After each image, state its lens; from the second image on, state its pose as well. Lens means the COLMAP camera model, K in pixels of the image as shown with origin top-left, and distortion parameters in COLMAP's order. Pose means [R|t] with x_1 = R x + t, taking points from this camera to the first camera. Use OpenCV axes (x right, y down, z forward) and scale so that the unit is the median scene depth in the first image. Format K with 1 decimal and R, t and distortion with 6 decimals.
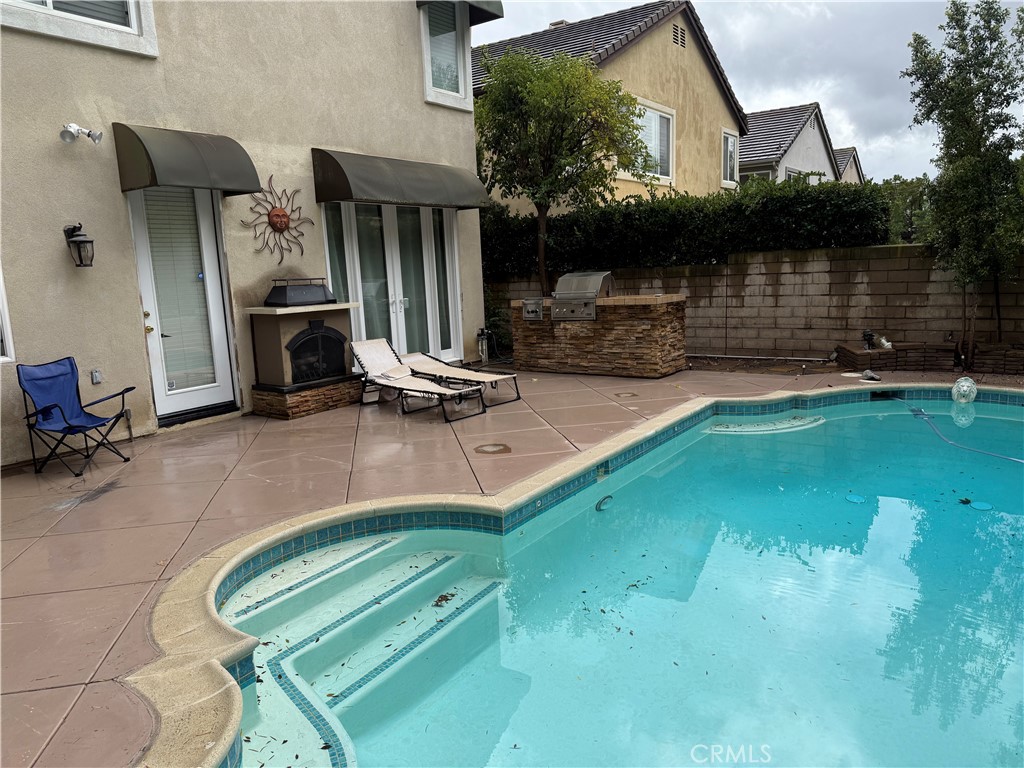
lens RADIAL K [[714.2, 0, 518.9], [0, 714.2, 391.6], [0, 0, 1]] dist [0.021292, -0.022260]
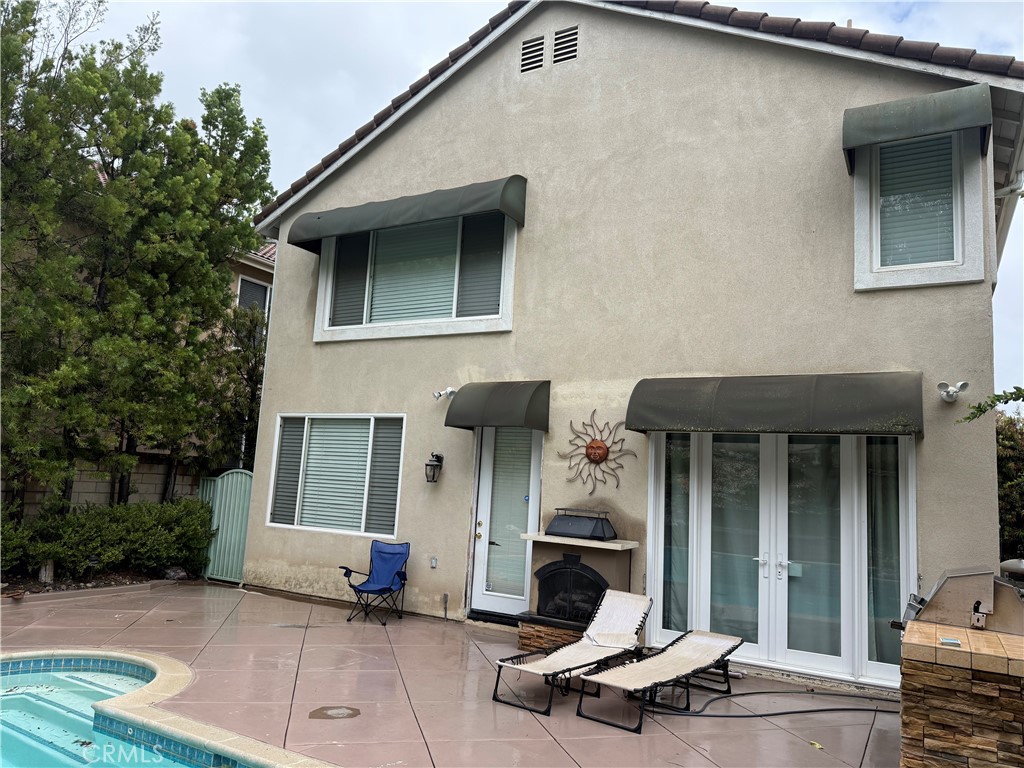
lens RADIAL K [[714.2, 0, 518.7], [0, 714.2, 382.7], [0, 0, 1]] dist [0.021292, -0.022260]
pose [[0.087270, -0.094999, -0.991645, 0.669283], [-0.240465, 0.963997, -0.113513, -0.195026], [0.966727, 0.248363, 0.061284, 0.818434]]
